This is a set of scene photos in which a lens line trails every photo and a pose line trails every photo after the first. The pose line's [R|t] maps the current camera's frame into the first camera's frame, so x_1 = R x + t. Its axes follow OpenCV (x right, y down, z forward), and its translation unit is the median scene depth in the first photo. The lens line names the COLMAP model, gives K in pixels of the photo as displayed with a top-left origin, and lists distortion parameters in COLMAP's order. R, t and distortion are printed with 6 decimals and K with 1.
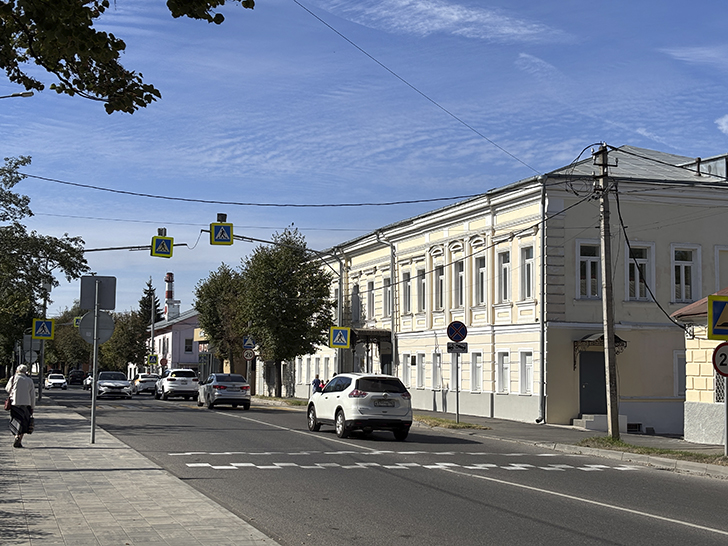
lens RADIAL K [[1097.9, 0, 364.0], [0, 1097.9, 273.0], [0, 0, 1]] dist [0.031450, 0.125475]
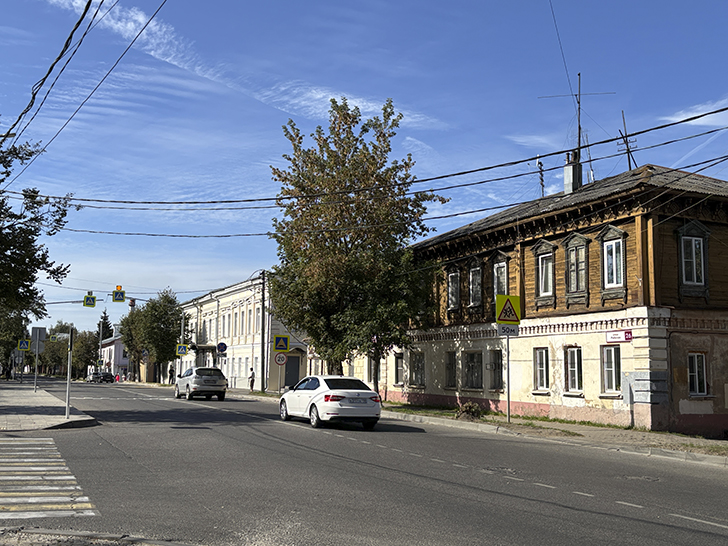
lens RADIAL K [[832.0, 0, 364.0], [0, 832.0, 273.0], [0, 0, 1]] dist [0.005025, -0.038066]
pose [[0.995702, 0.010309, 0.092043, 0.128190], [-0.007411, 0.999468, -0.031773, -0.025581], [-0.092322, 0.030954, 0.995248, -0.390832]]
